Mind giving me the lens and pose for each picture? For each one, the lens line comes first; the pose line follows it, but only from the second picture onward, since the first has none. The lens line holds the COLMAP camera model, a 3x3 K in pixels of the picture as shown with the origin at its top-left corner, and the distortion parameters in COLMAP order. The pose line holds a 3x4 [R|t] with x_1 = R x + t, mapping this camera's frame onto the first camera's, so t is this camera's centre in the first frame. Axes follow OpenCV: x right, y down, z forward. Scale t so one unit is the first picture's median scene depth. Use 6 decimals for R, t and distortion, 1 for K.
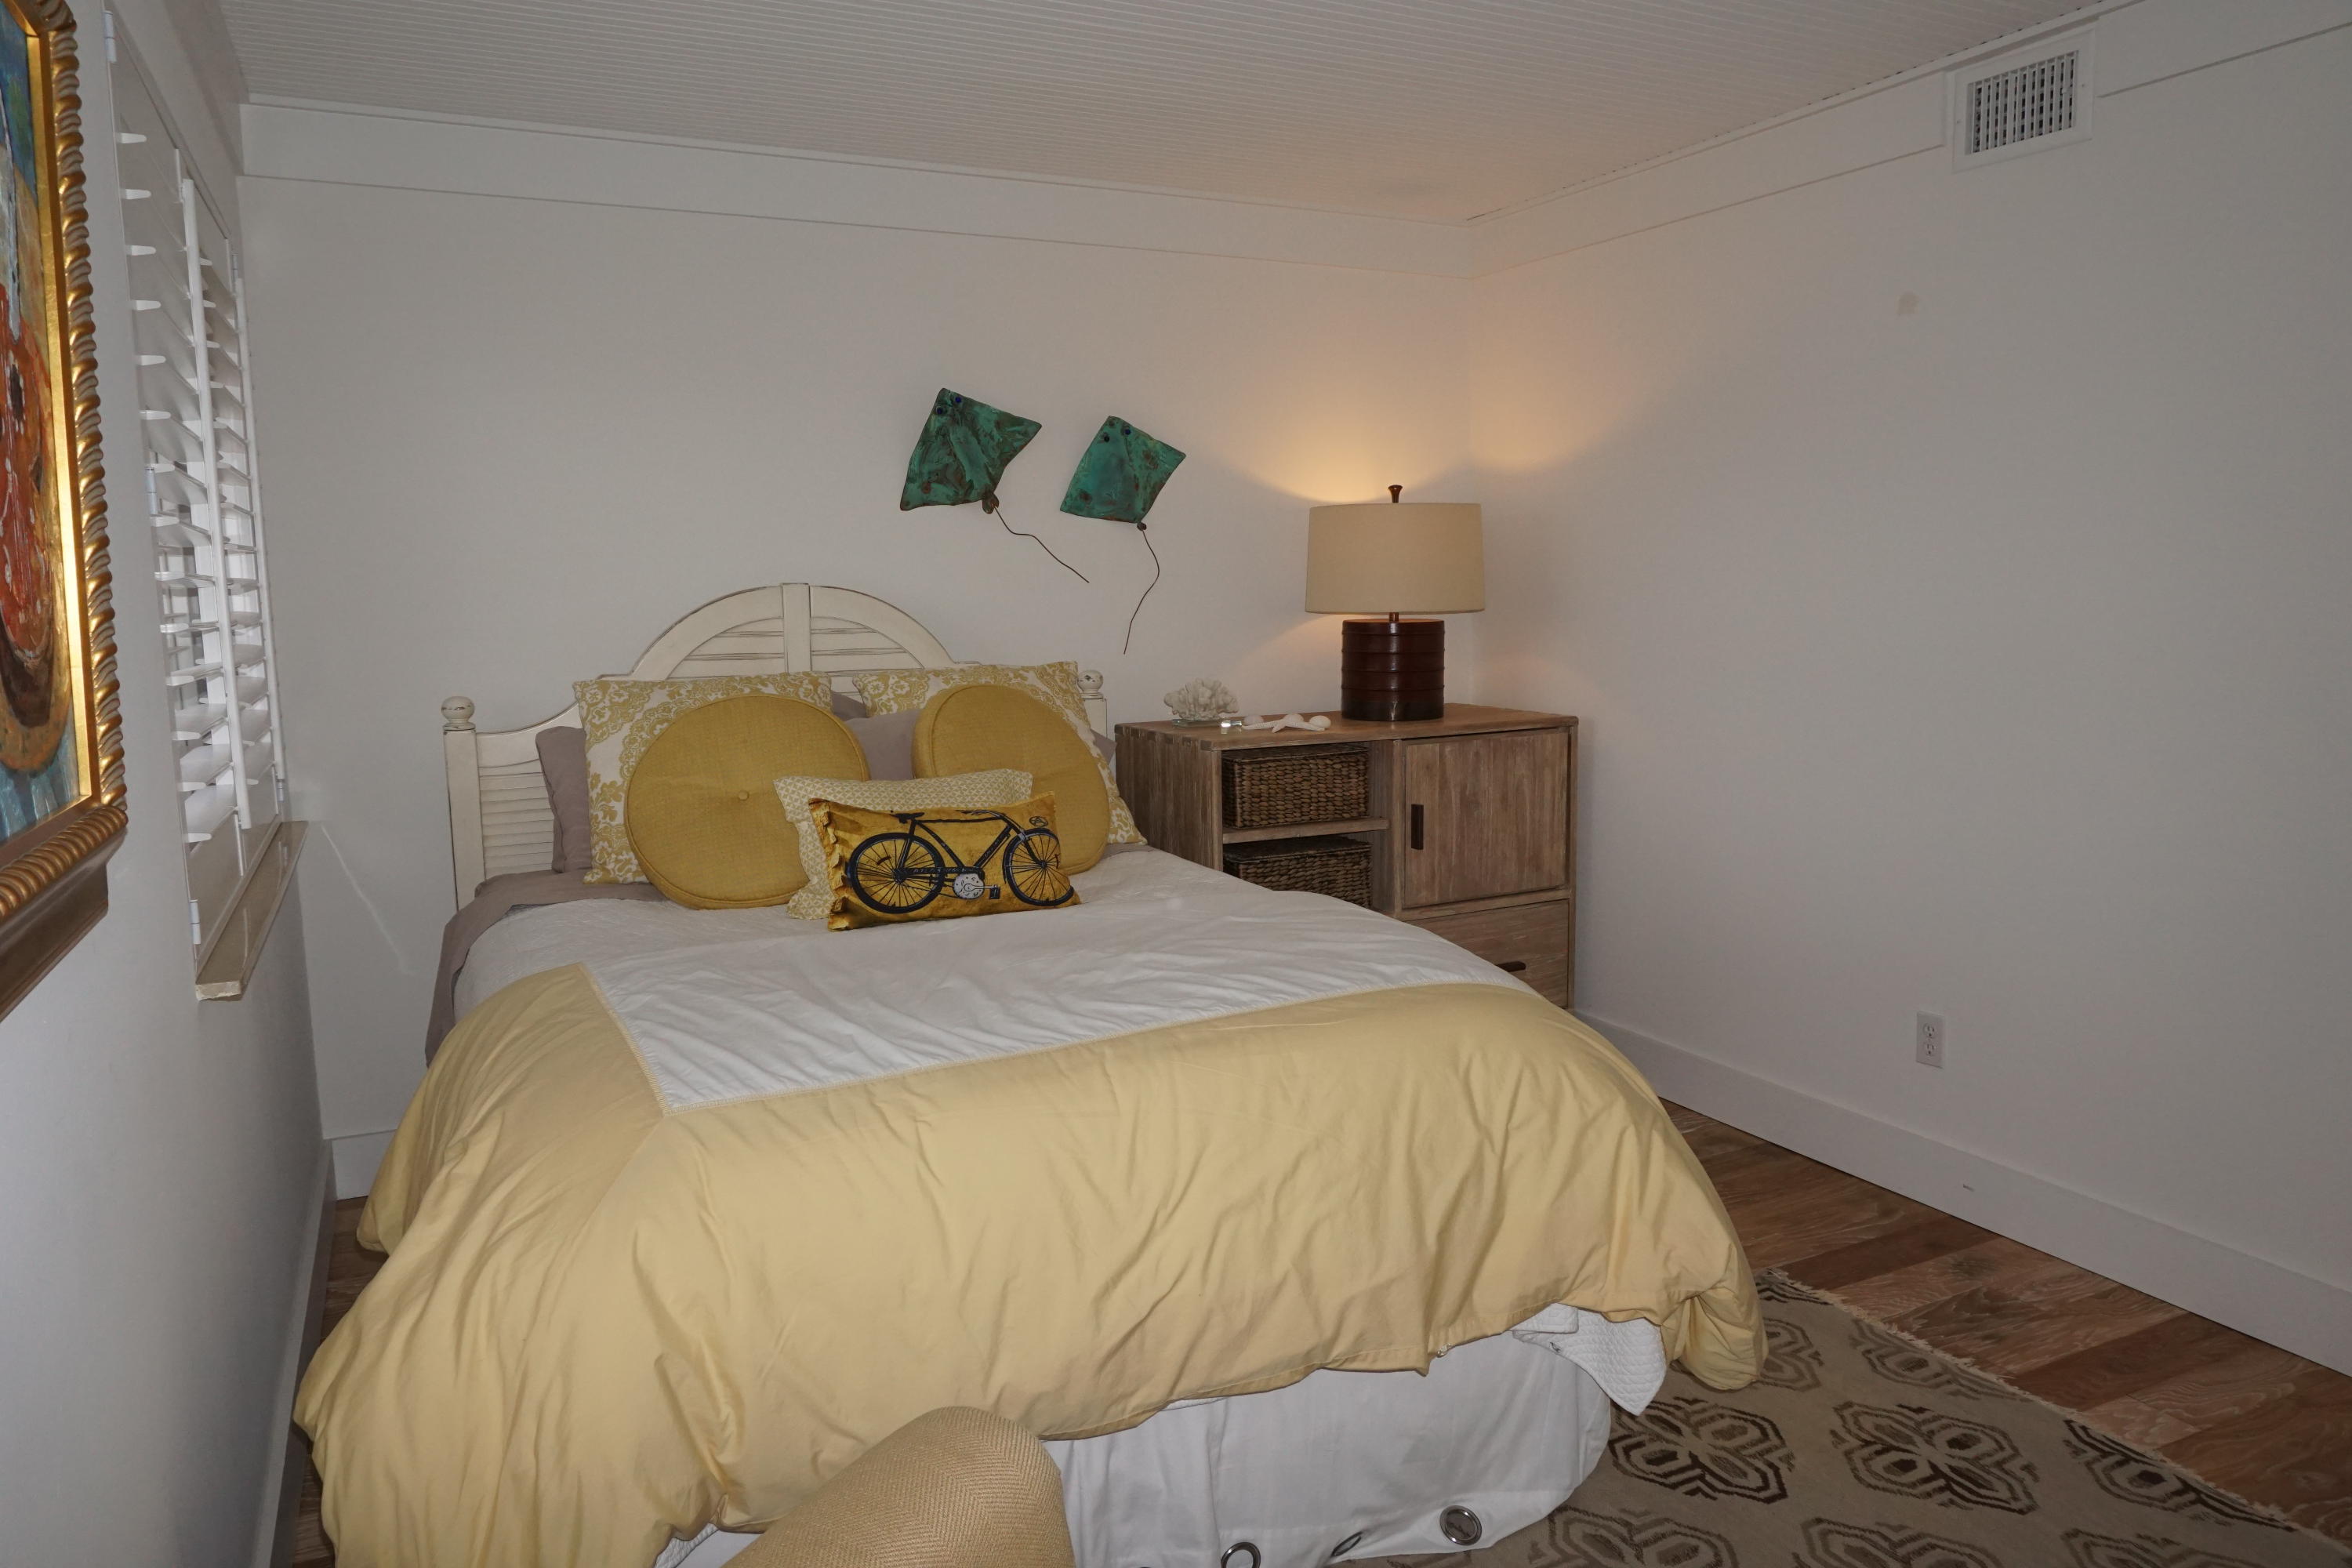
lens RADIAL K [[1574.9, 0, 1178.7], [0, 1574.9, 776.7], [0, 0, 1]] dist [-0.051544, 0.036694]
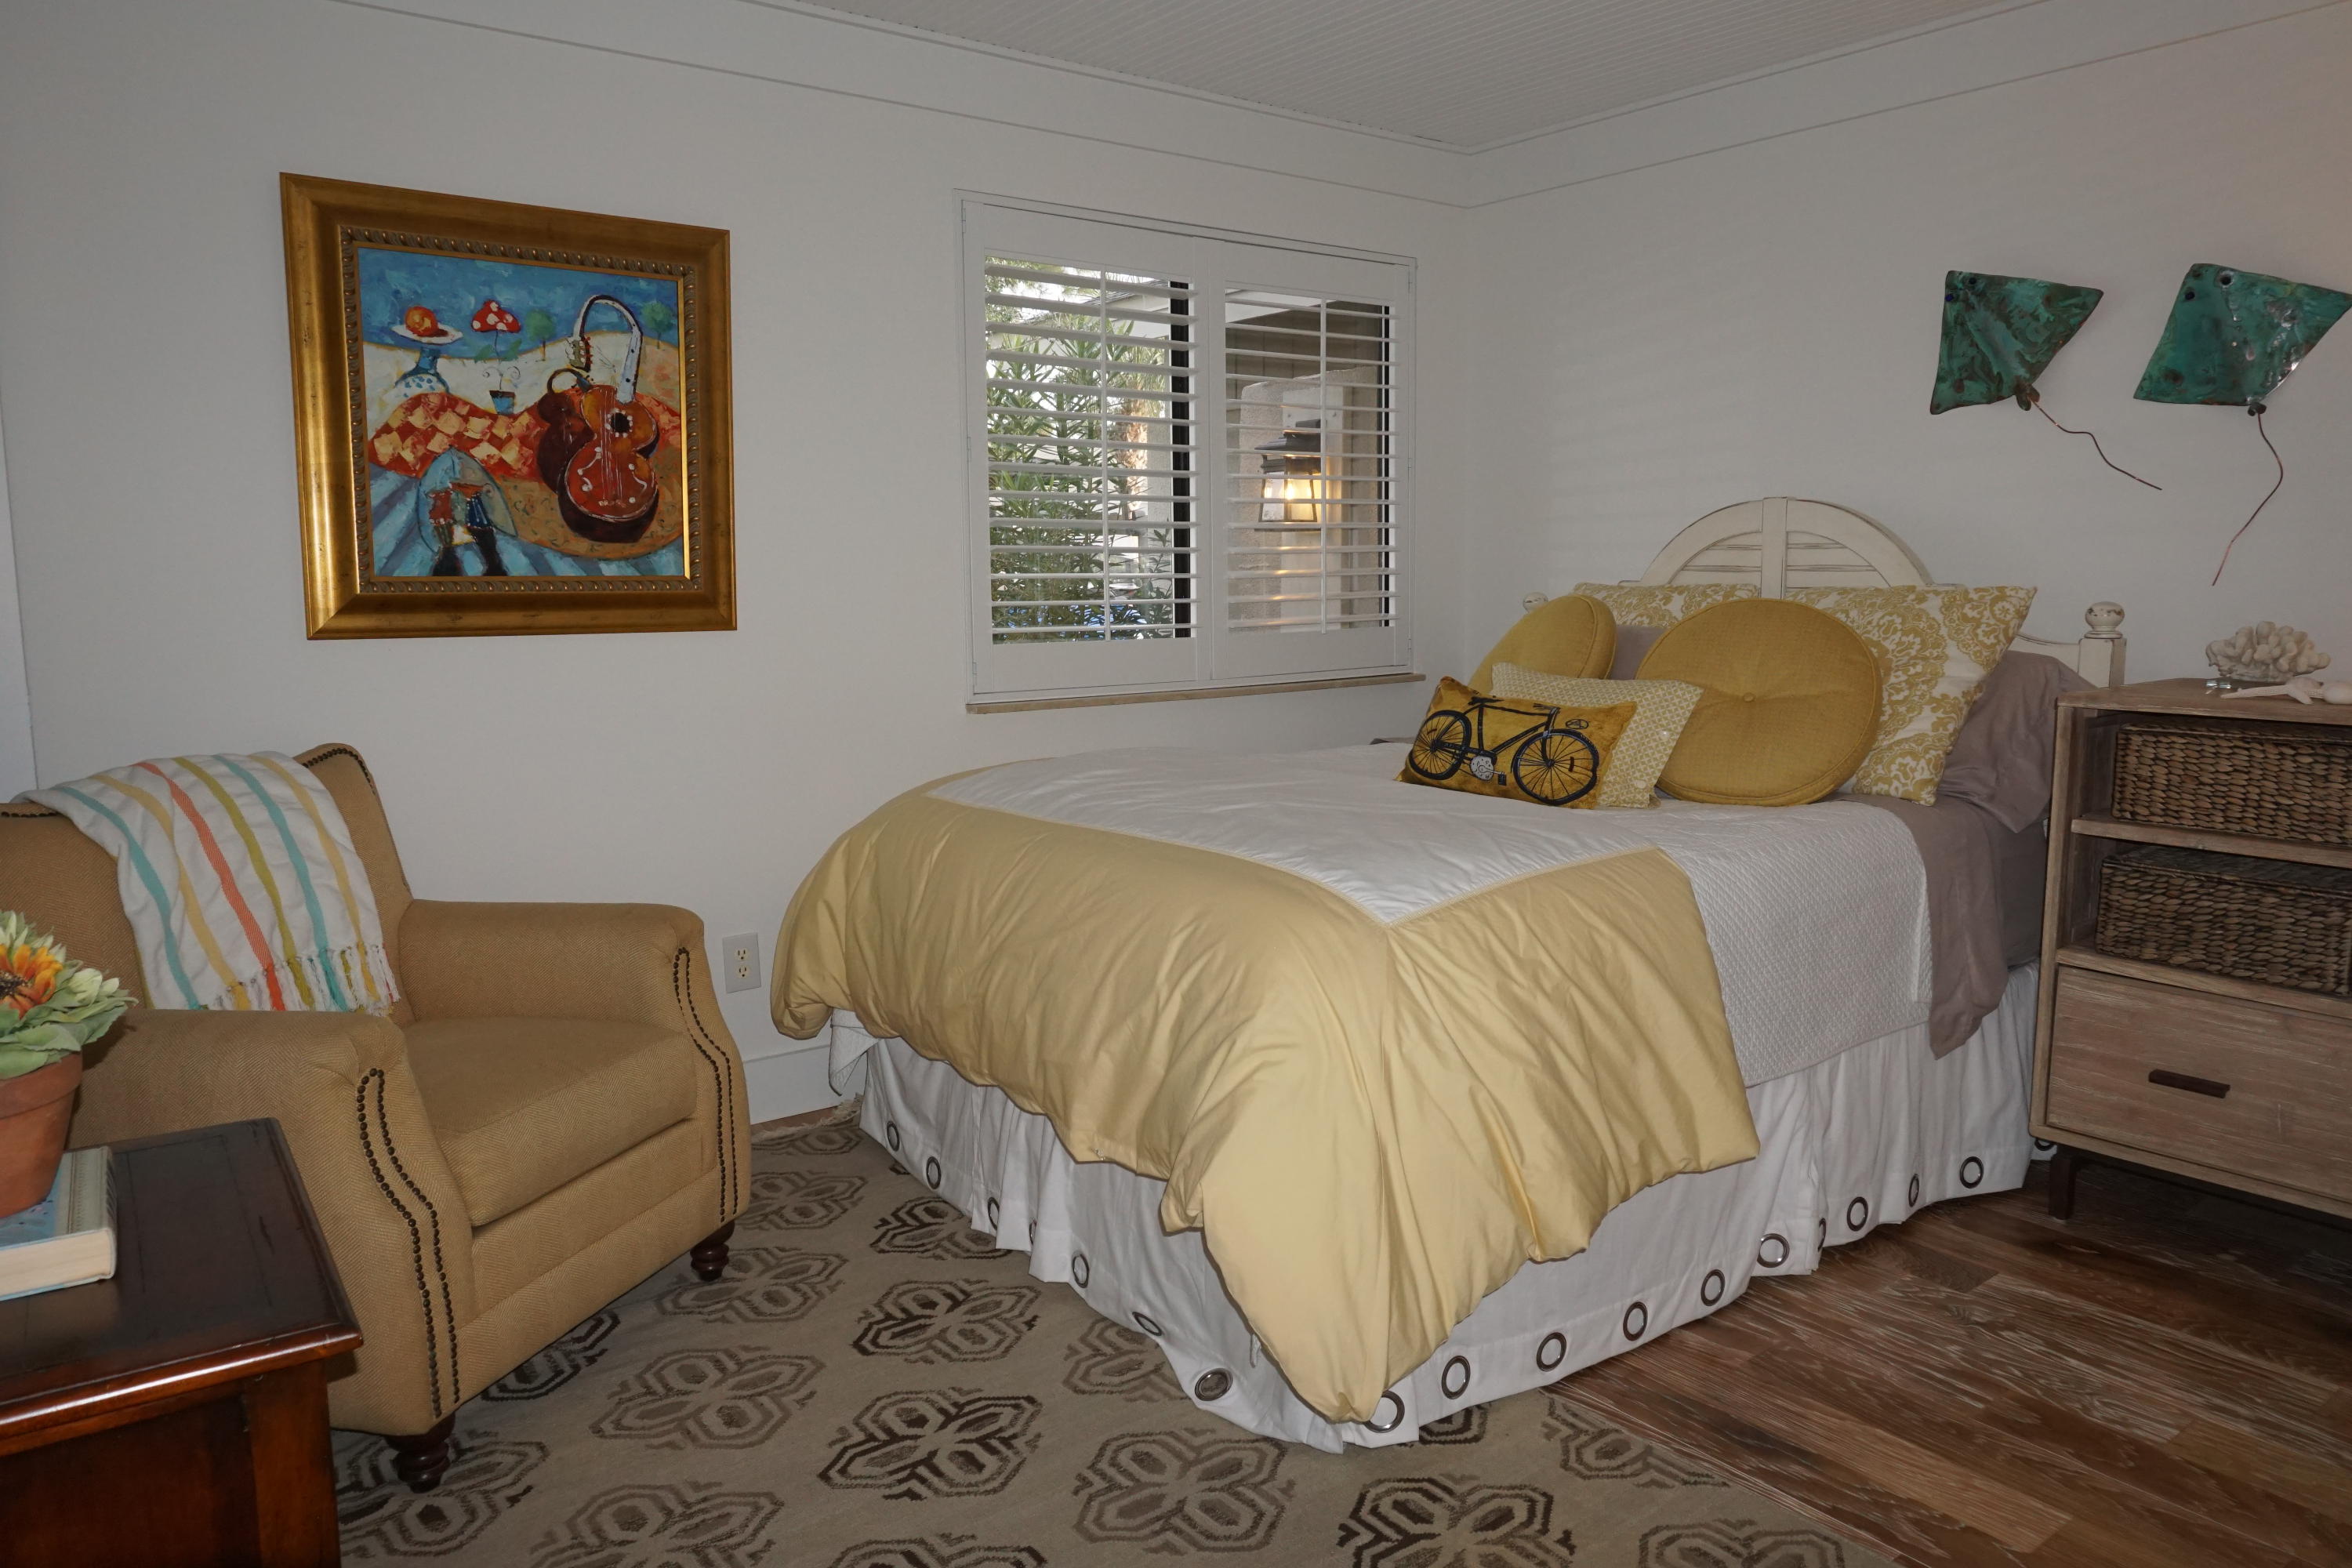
lens RADIAL K [[1574.9, 0, 1180.4], [0, 1574.9, 788.4], [0, 0, 1]] dist [-0.051544, 0.036694]
pose [[0.187005, 0.151202, -0.970653, 0.647792], [-0.115049, 0.984655, 0.131218, -0.025872], [0.975599, 0.087134, 0.201531, 0.419811]]
